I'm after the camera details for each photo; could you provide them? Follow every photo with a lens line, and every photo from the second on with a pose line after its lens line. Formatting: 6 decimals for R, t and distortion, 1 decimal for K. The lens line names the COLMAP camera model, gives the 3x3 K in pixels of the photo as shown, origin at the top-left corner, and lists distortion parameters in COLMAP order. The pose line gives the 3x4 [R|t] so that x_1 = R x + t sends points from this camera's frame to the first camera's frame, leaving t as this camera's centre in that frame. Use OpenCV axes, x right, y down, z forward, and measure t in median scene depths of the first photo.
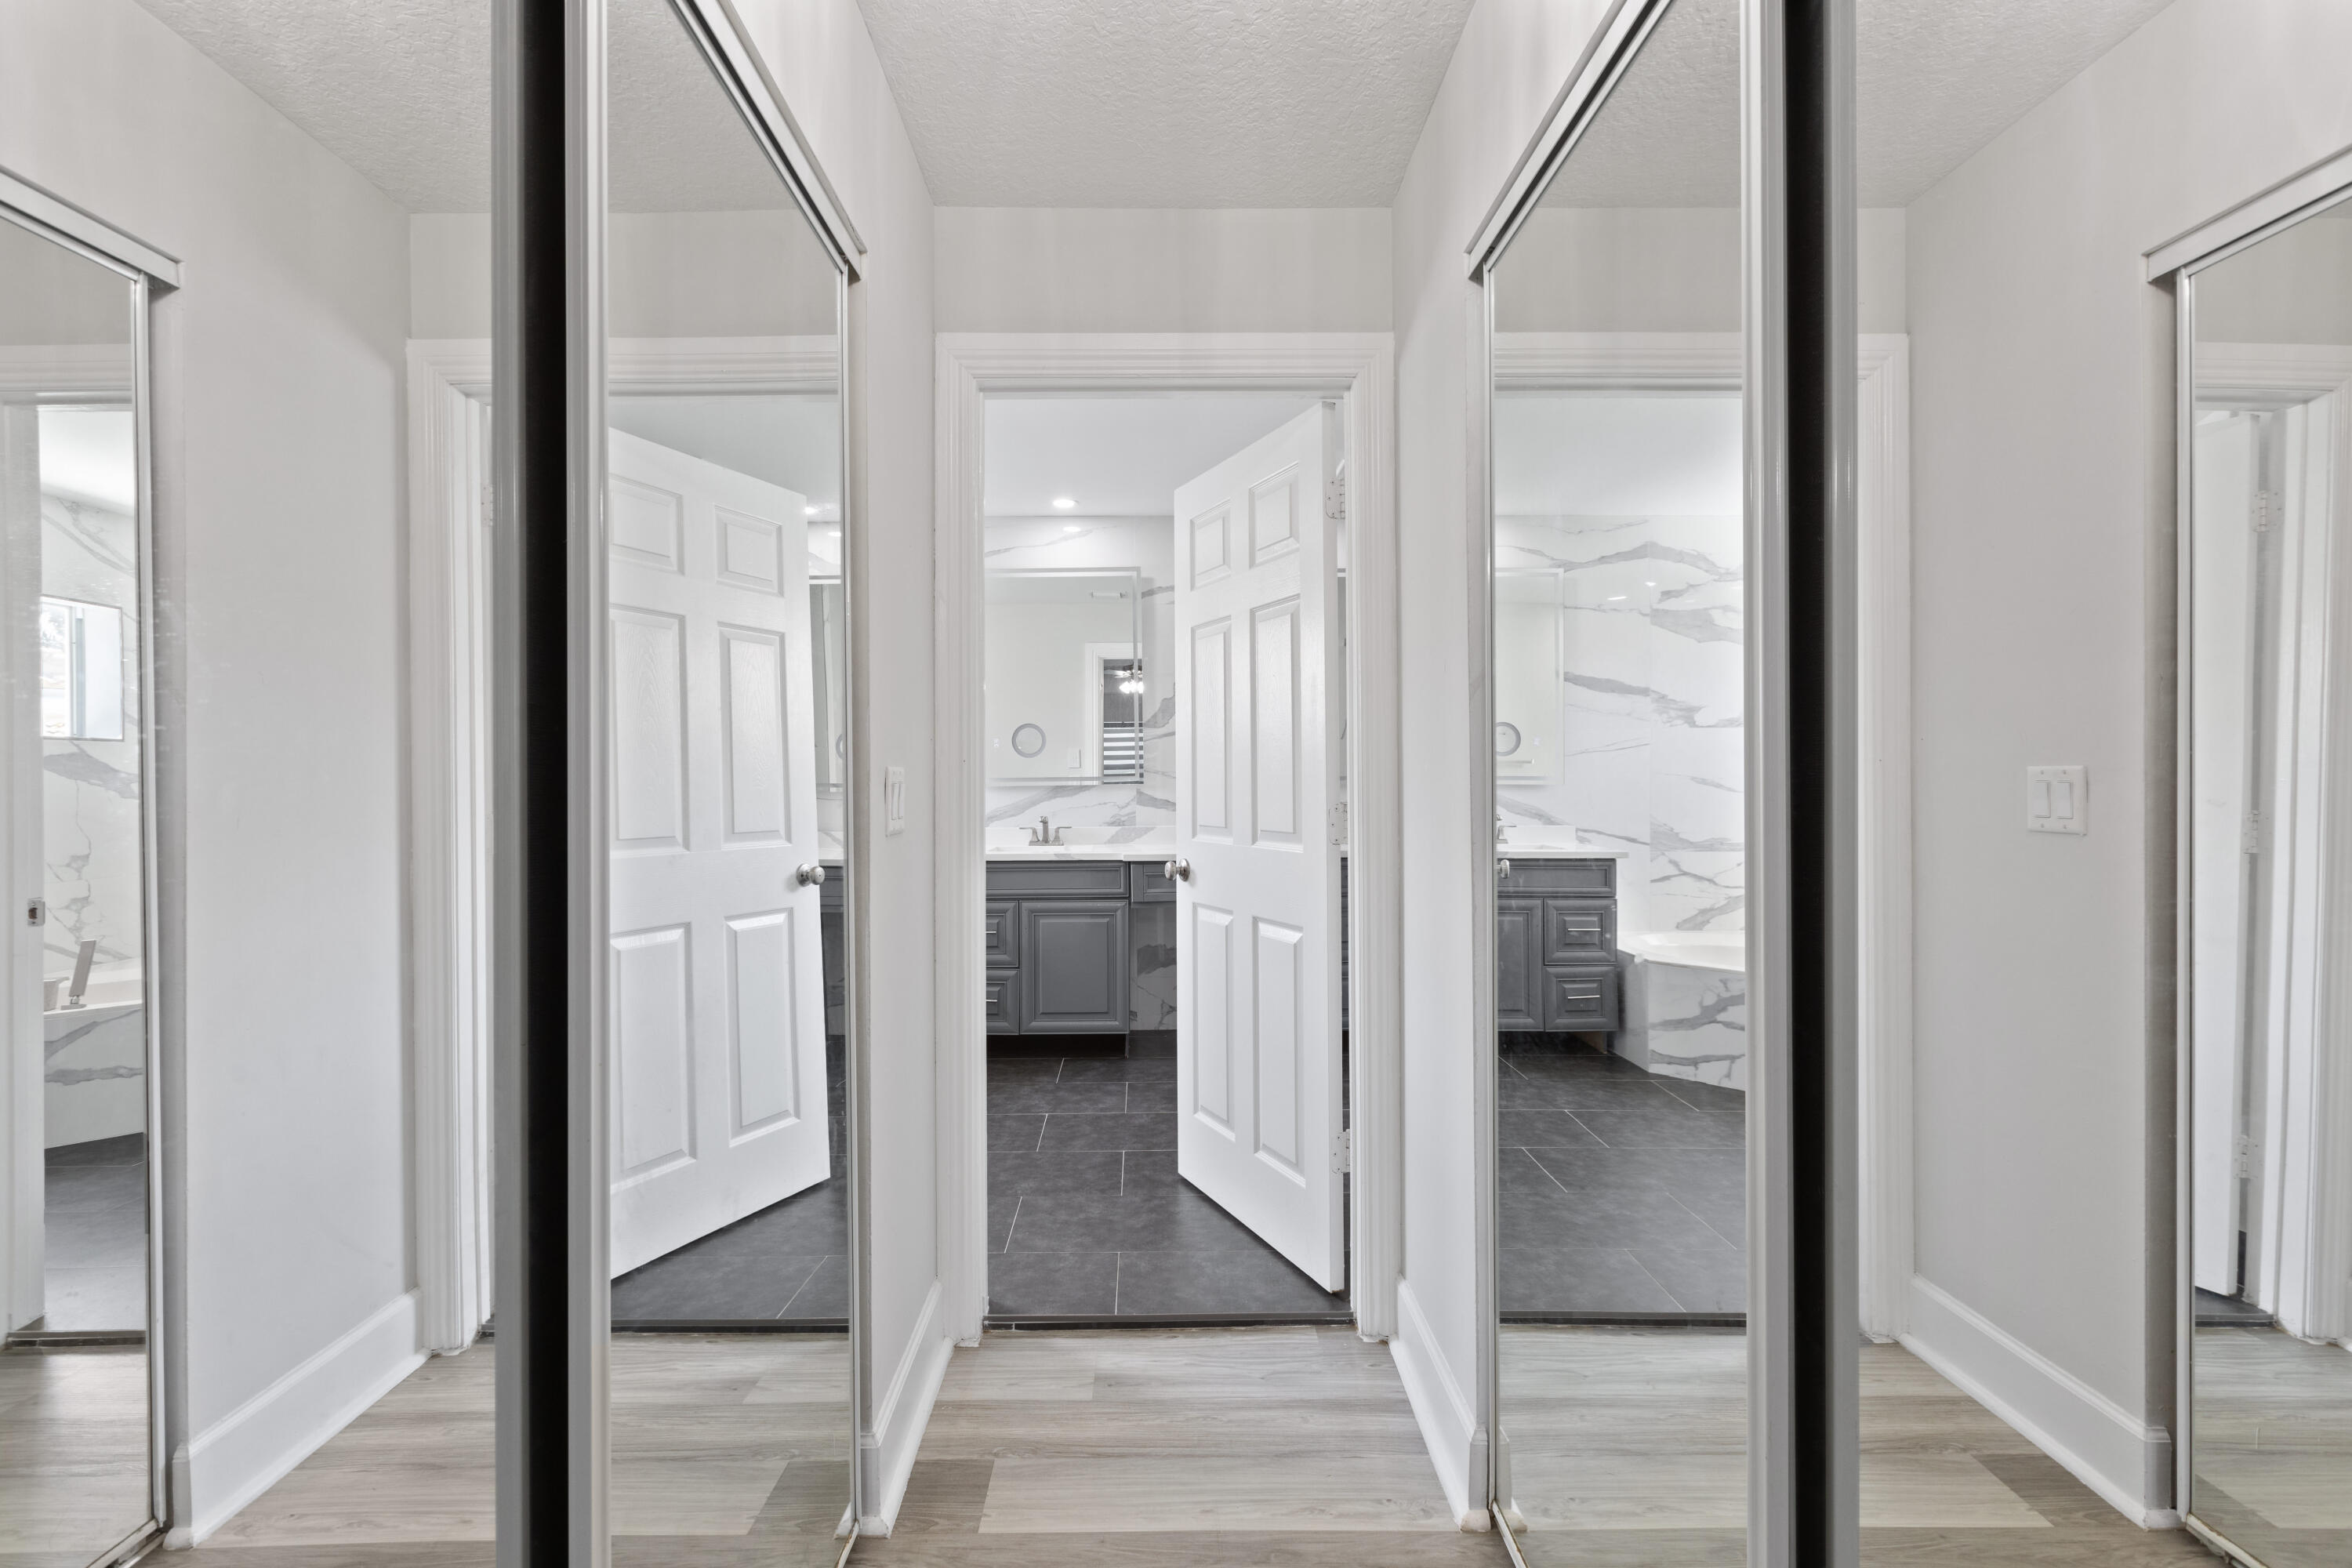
lens RADIAL K [[1071.2, 0, 1168.5], [0, 1071.2, 781.2], [0, 0, 1]] dist [0.003894, -0.000338]
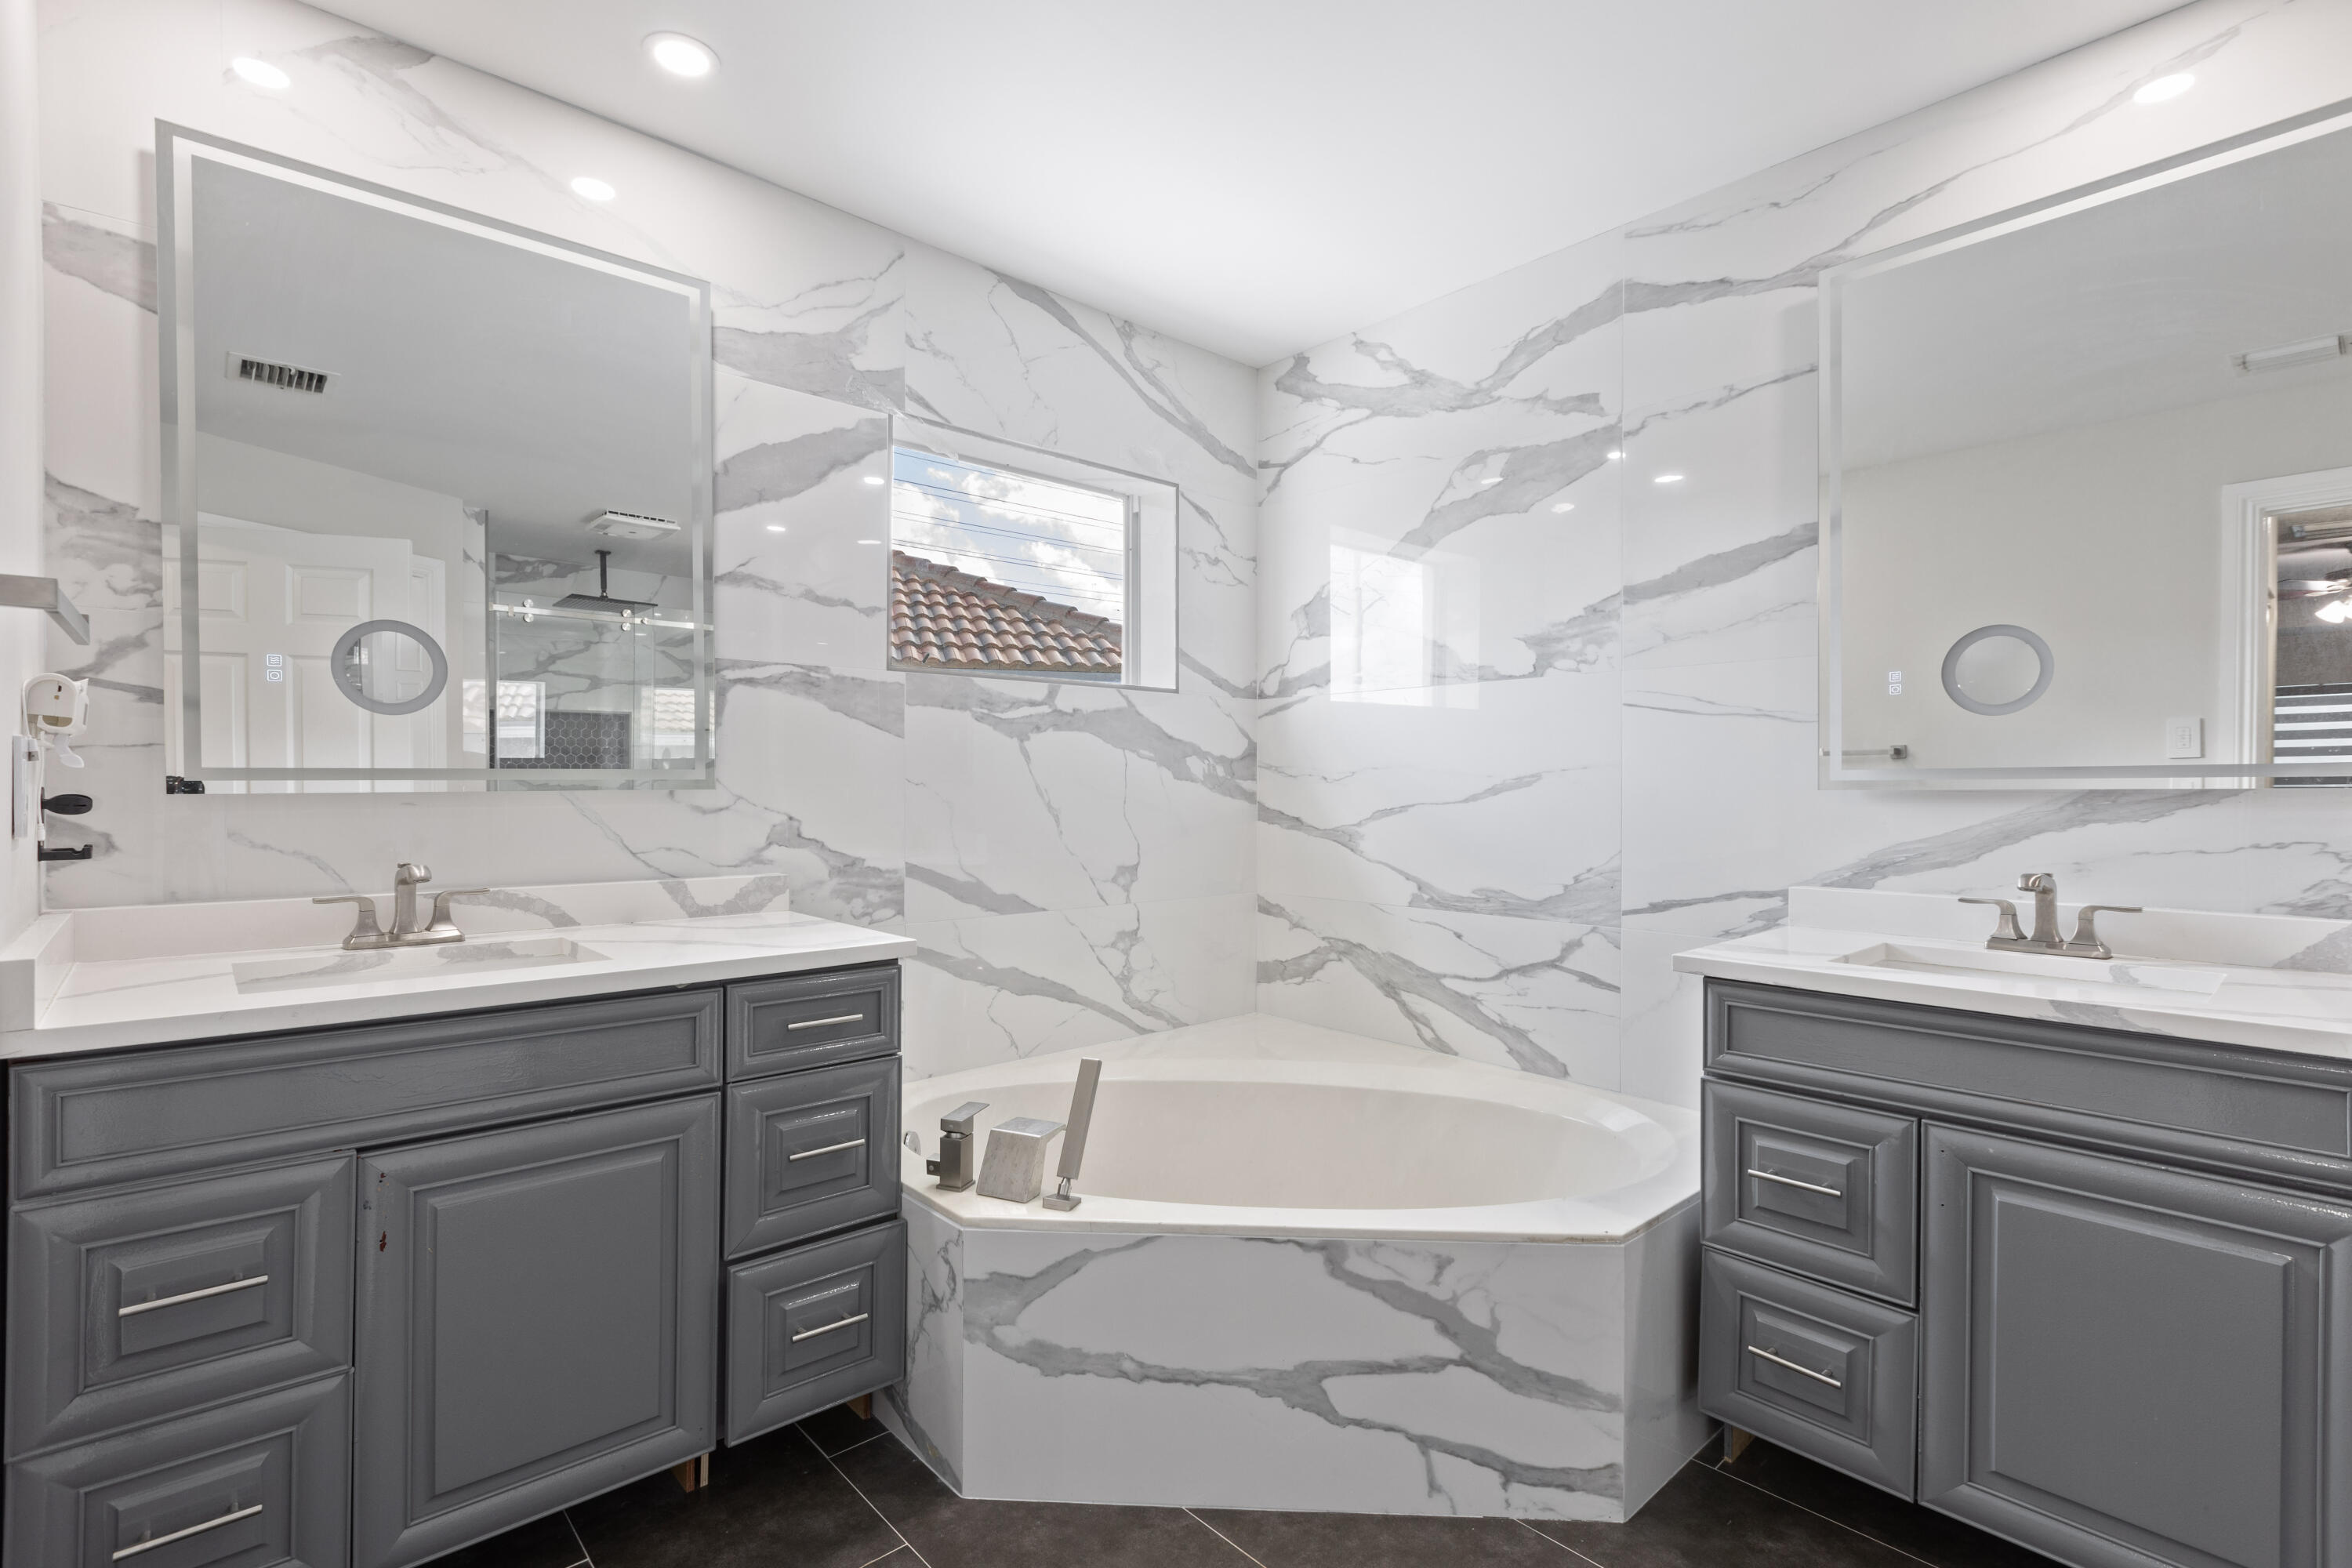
lens RADIAL K [[1071.2, 0, 1177.8], [0, 1071.2, 802.1], [0, 0, 1]] dist [0.003894, -0.000338]
pose [[0.657861, 0.017194, -0.752943, -0.034121], [-0.008776, 0.999847, 0.015164, 0.005386], [0.753088, -0.003369, 0.657911, 0.534845]]
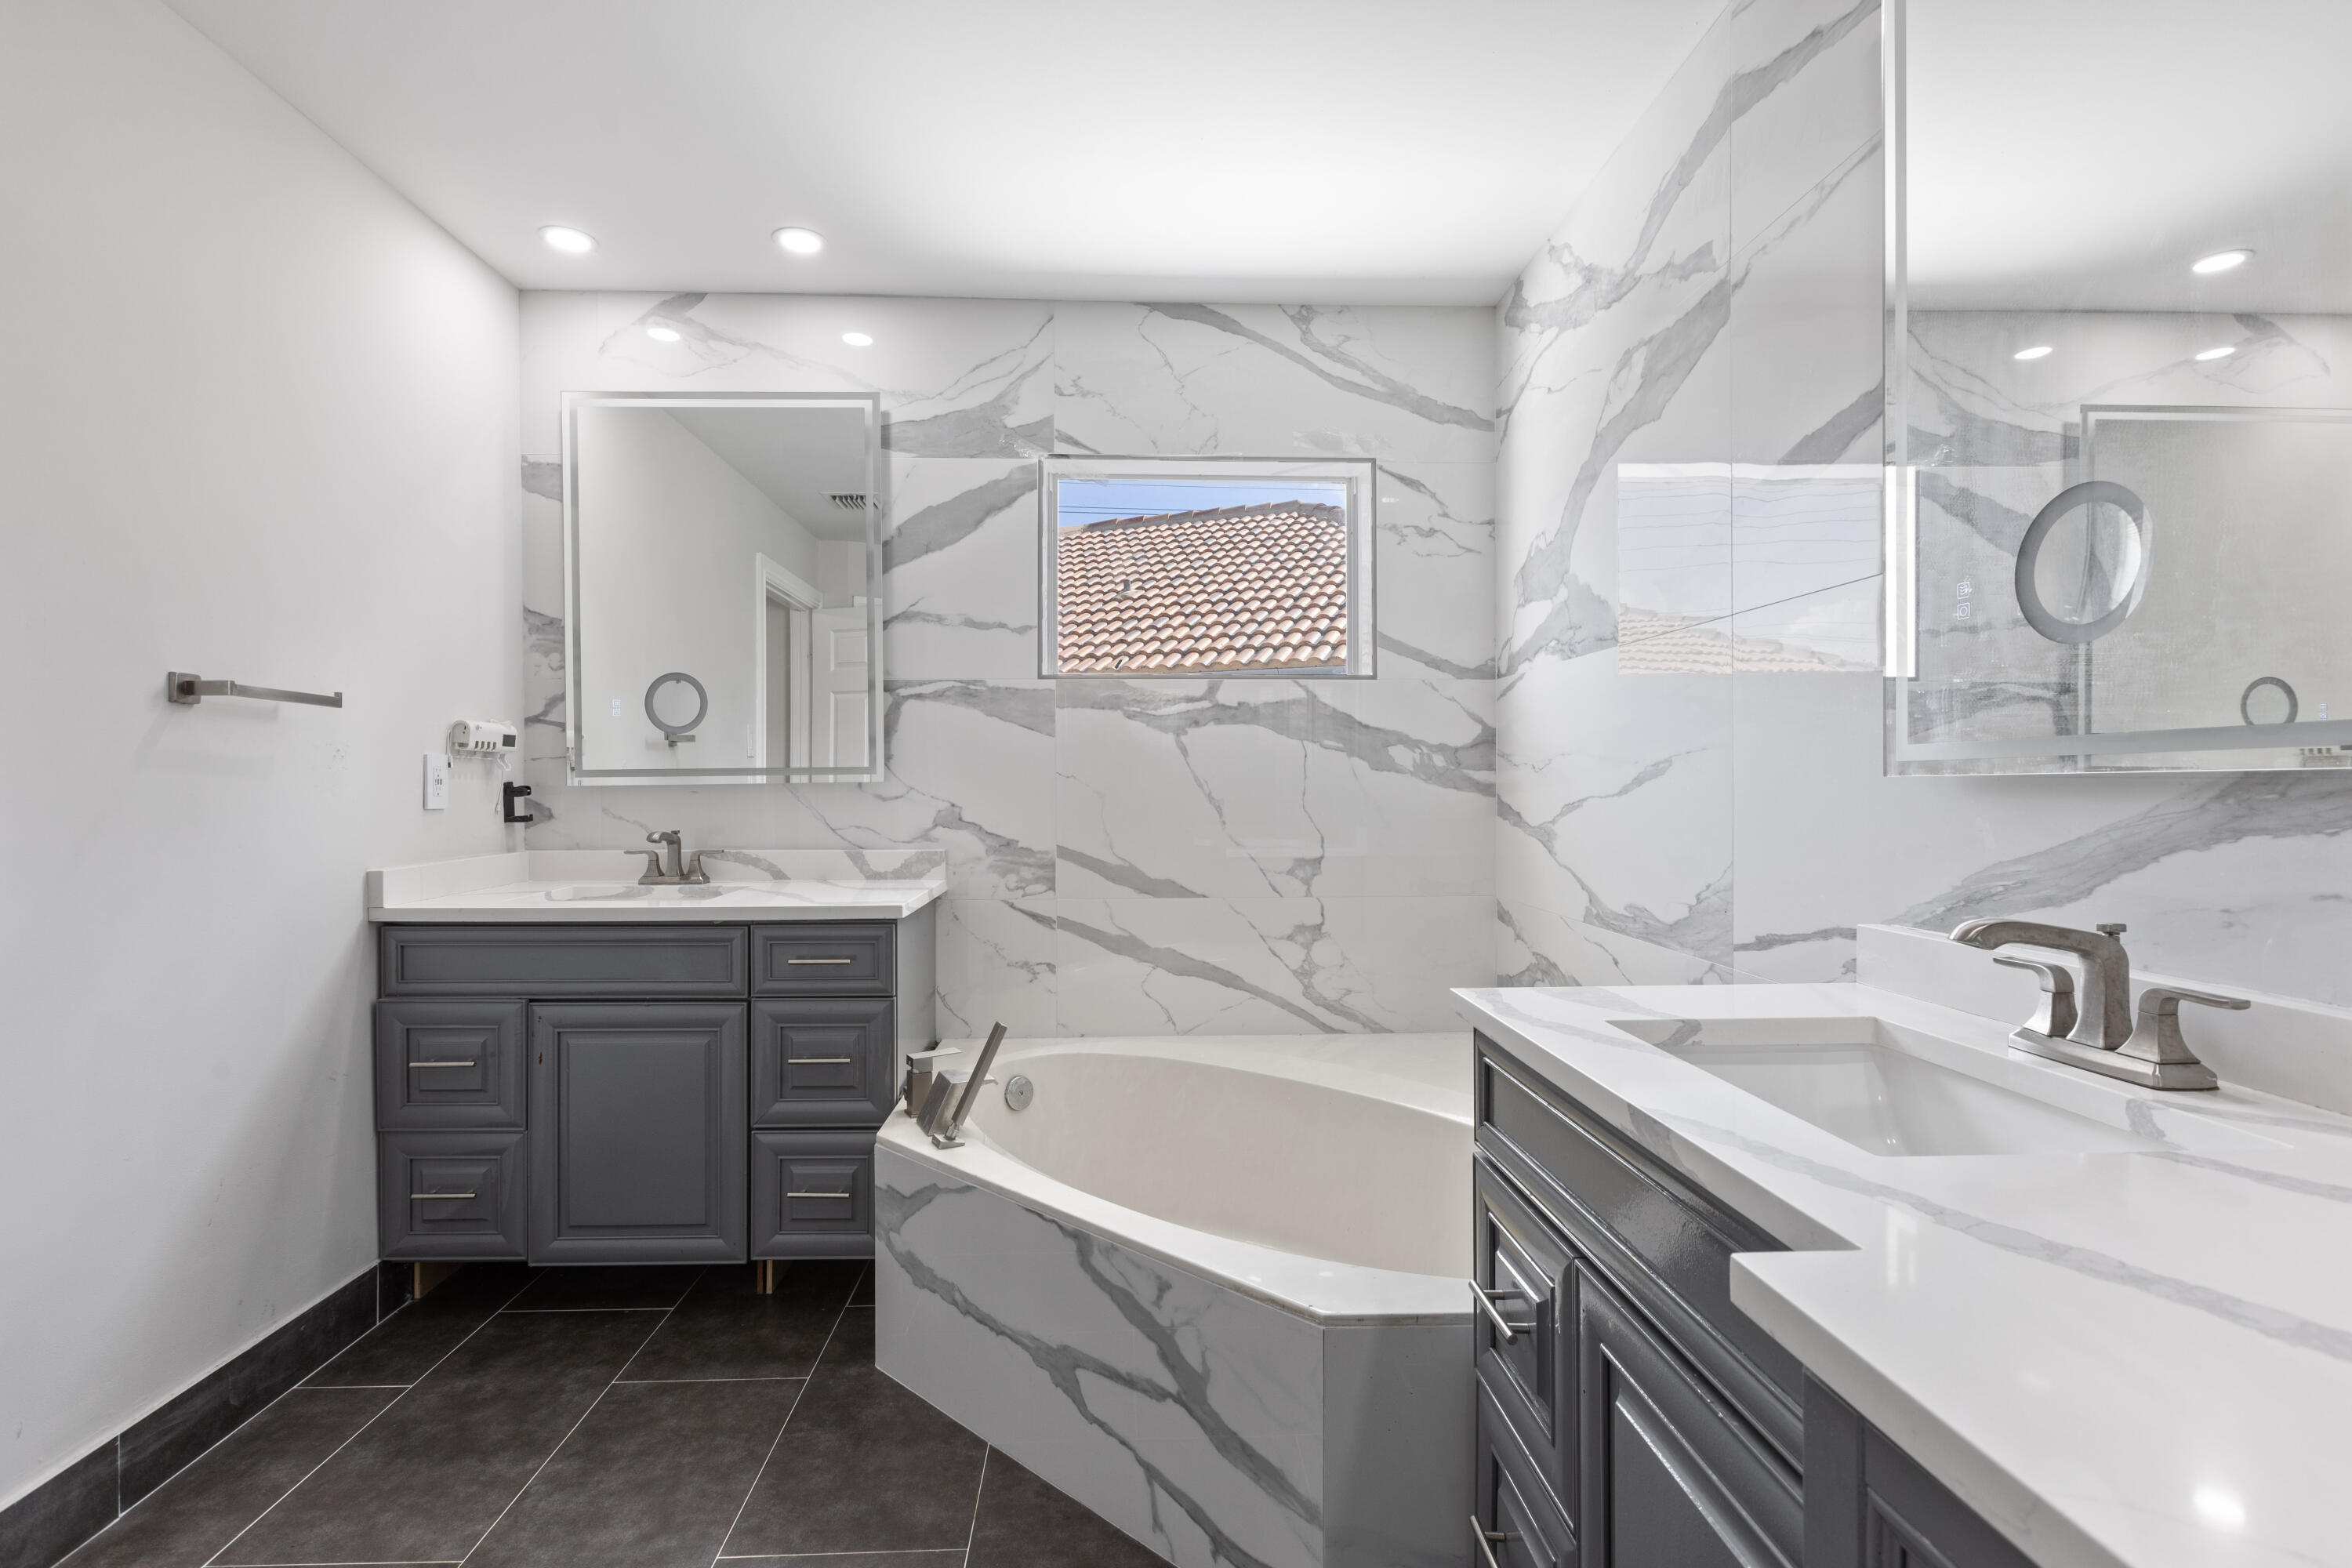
lens RADIAL K [[1071.2, 0, 1169.2], [0, 1071.2, 794.9], [0, 0, 1]] dist [0.003894, -0.000338]
pose [[0.028969, 0.017514, -0.999427, 0.083270], [-0.001897, 0.999846, 0.017466, 0.005144], [0.999578, 0.001390, 0.028998, 0.816595]]
